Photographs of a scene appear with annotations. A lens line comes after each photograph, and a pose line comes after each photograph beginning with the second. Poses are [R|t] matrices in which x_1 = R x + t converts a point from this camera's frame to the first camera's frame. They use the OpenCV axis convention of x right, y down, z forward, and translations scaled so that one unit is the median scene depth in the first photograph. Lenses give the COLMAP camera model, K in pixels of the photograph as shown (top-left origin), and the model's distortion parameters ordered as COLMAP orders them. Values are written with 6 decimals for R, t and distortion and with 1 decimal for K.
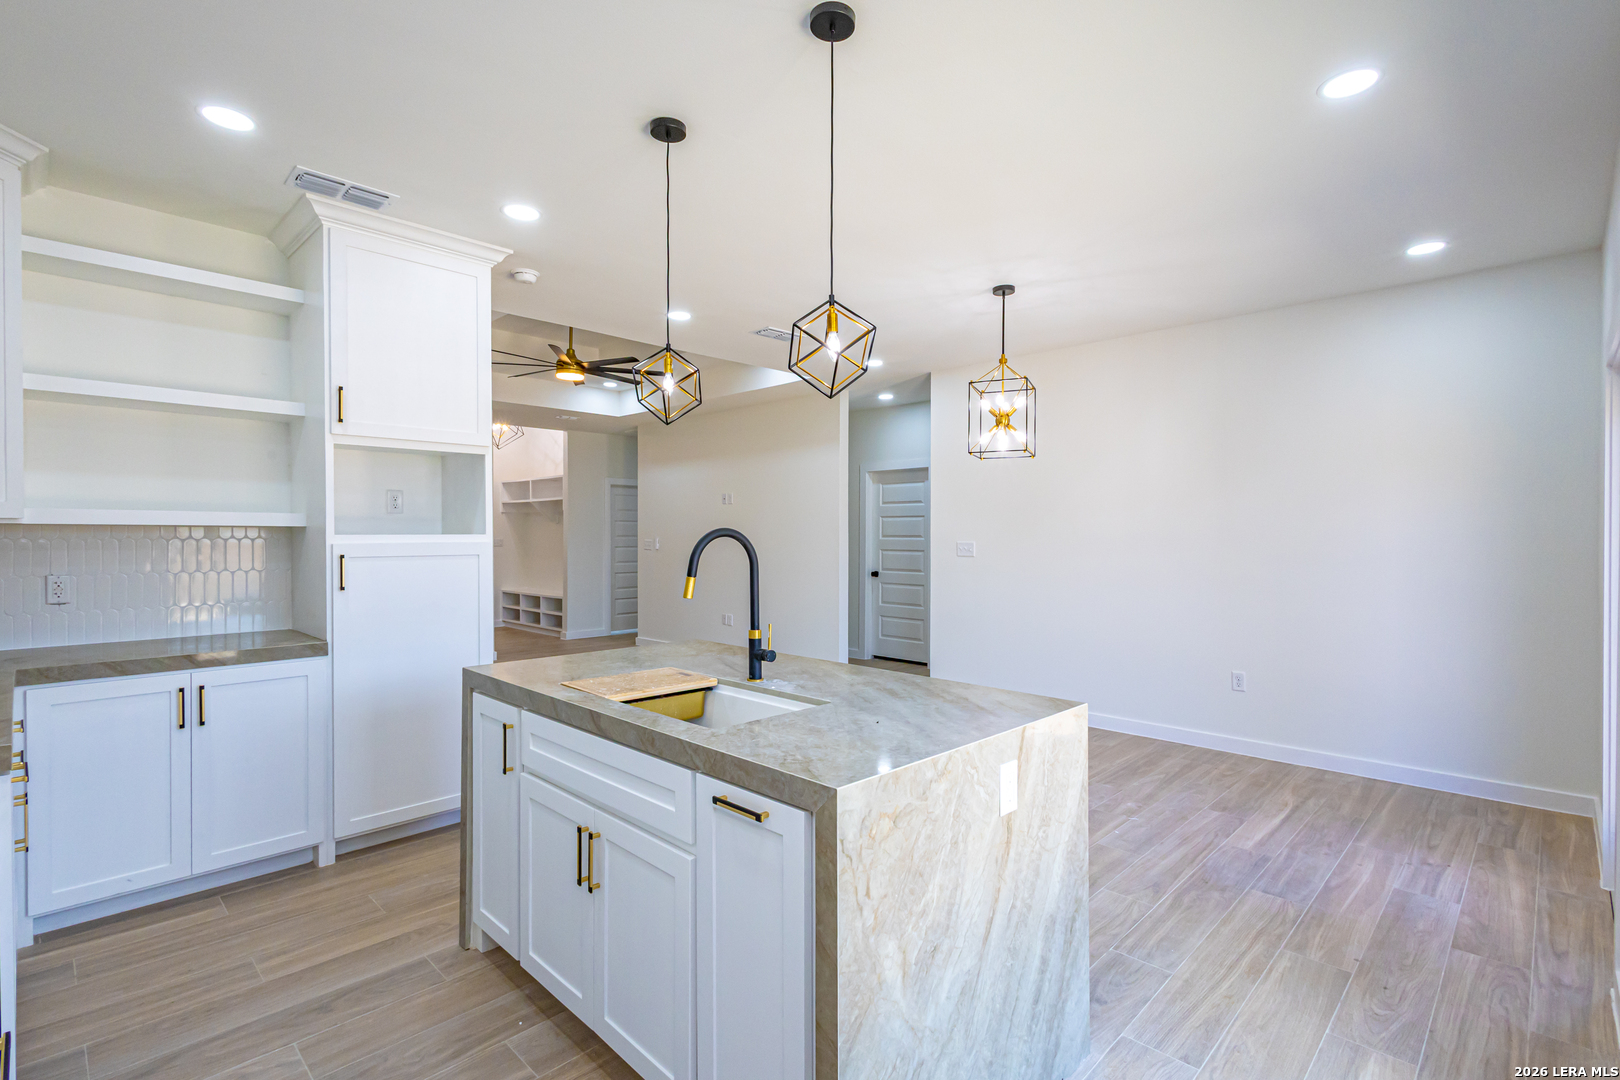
lens RADIAL K [[741.7, 0, 822.5], [0, 741.7, 537.9], [0, 0, 1]] dist [0.012967, -0.003219]
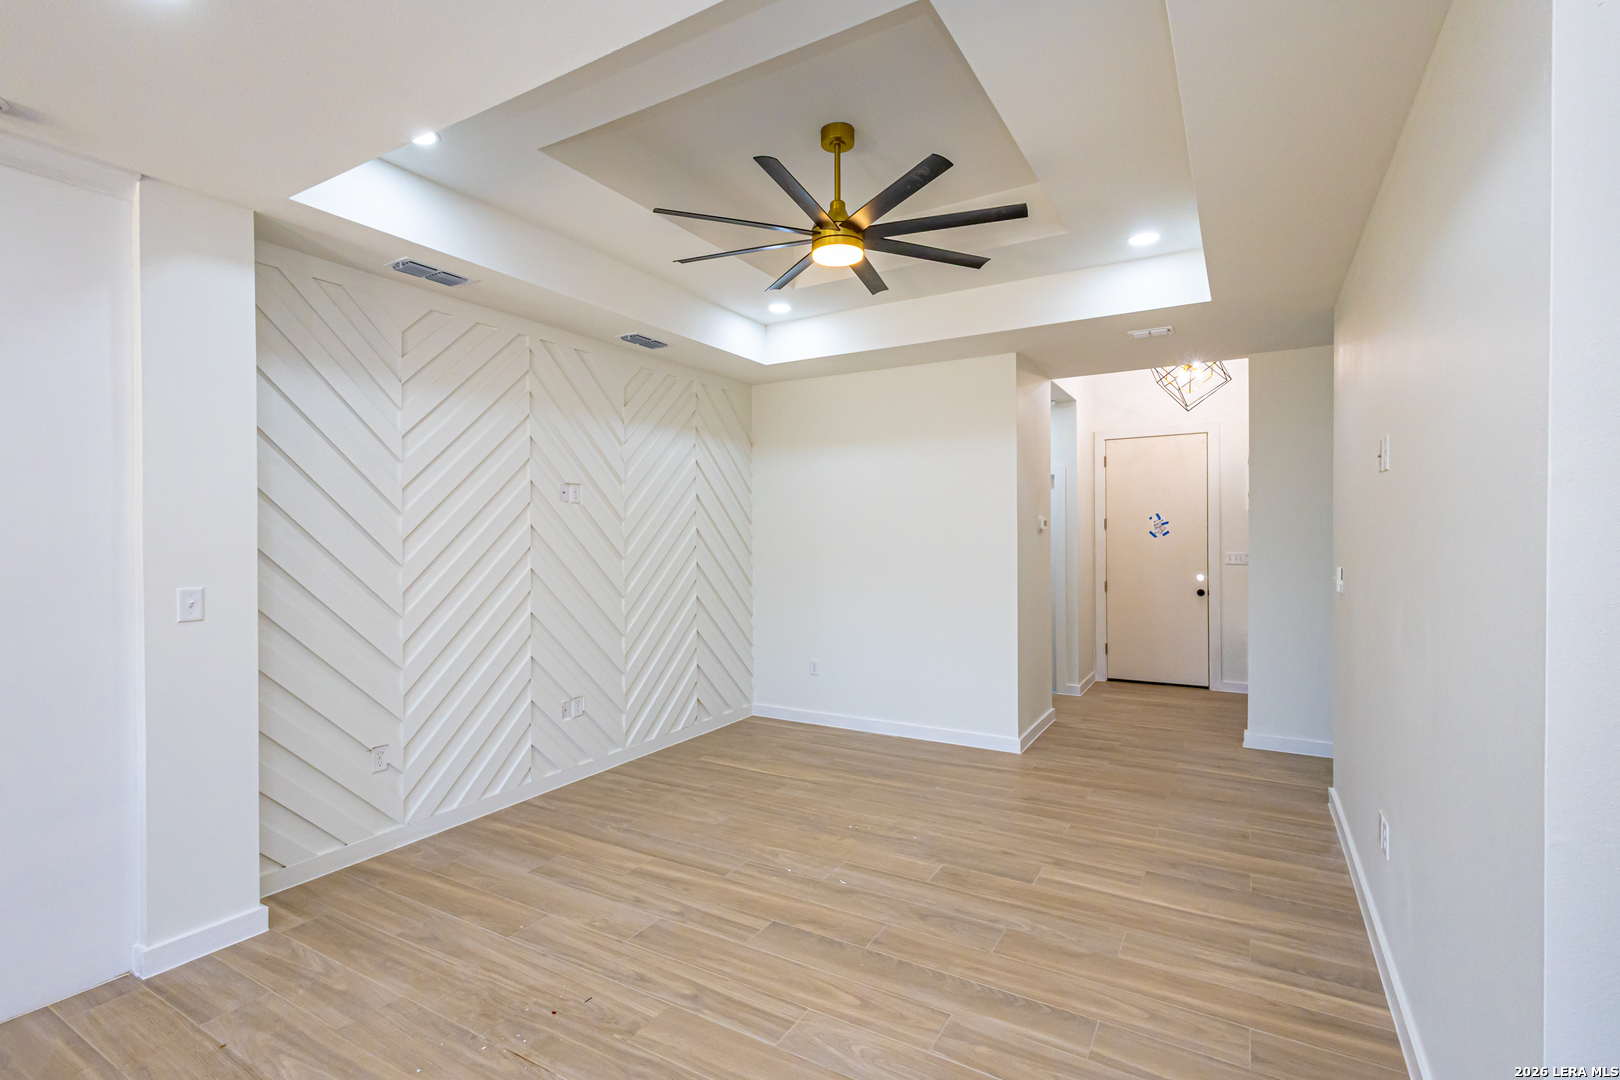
lens RADIAL K [[741.7, 0, 812.3], [0, 741.7, 539.3], [0, 0, 1]] dist [0.012967, -0.003219]
pose [[0.241433, 0.003370, -0.970412, 0.253910], [0.000716, 0.999993, 0.003651, -0.035012], [0.970417, -0.001577, 0.241429, 1.379037]]
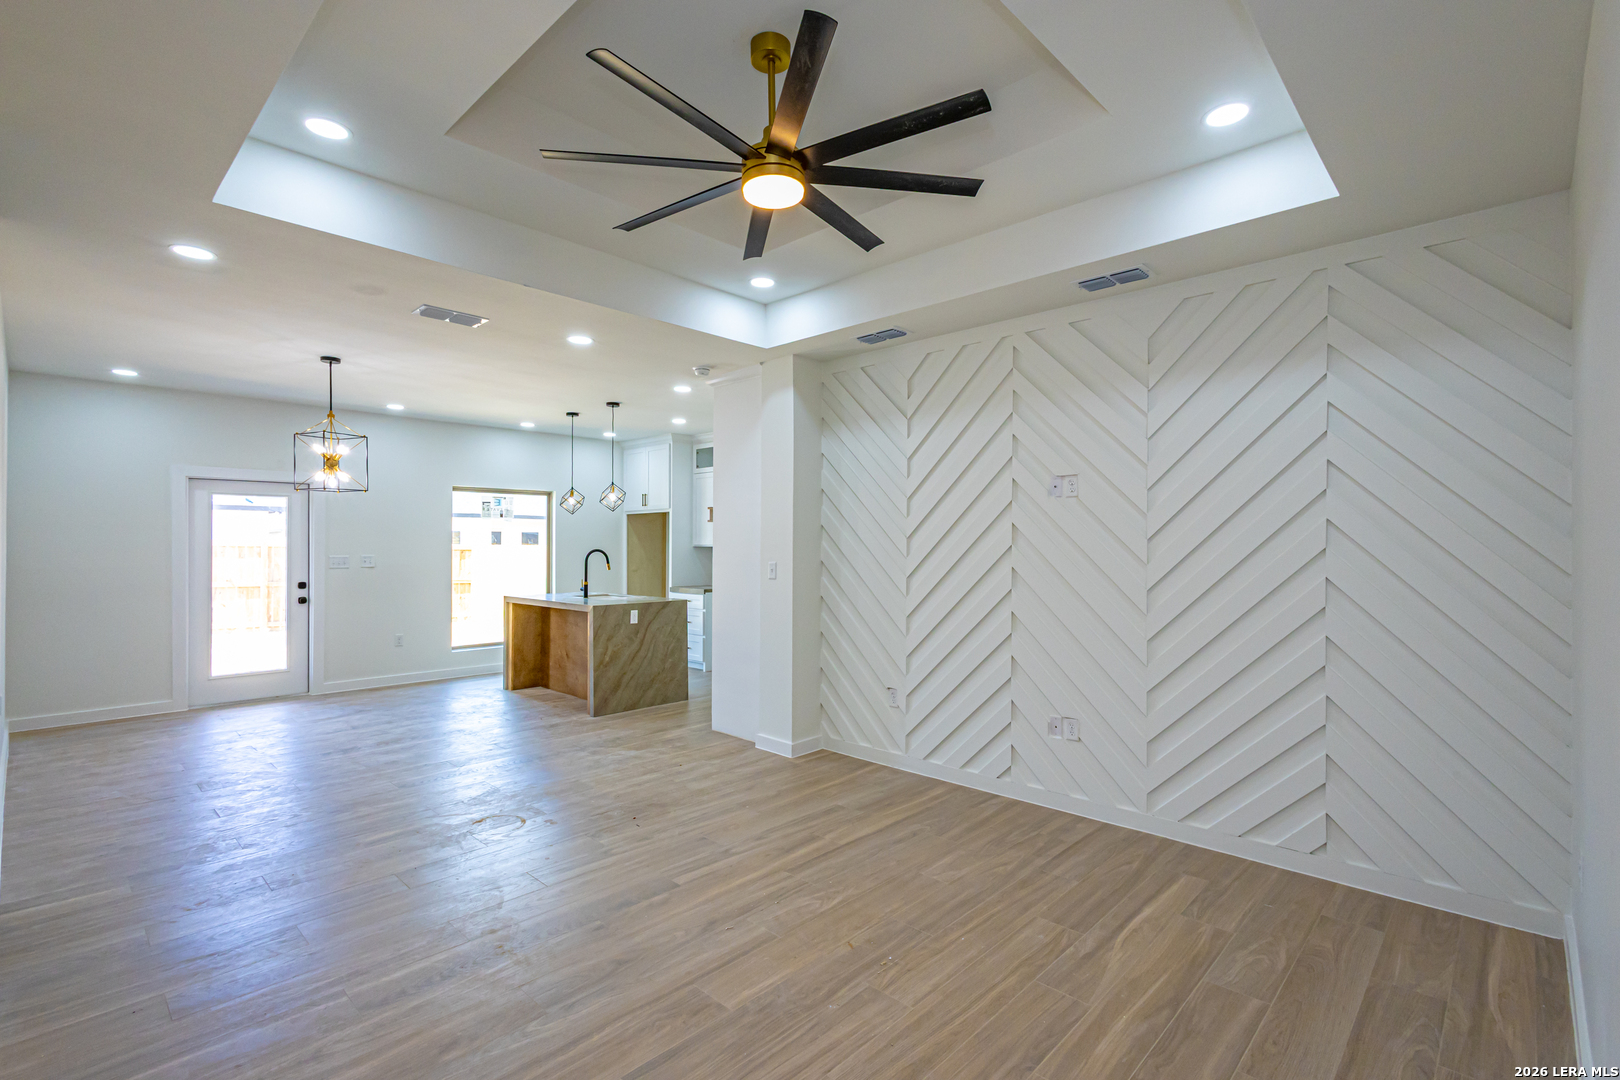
lens RADIAL K [[741.7, 0, 817.2], [0, 741.7, 544.9], [0, 0, 1]] dist [0.012967, -0.003219]
pose [[-0.999828, -0.000816, -0.018543, -0.568690], [-0.000820, 1.000000, 0.000211, -0.022414], [0.018543, 0.000227, -0.999828, 2.288332]]
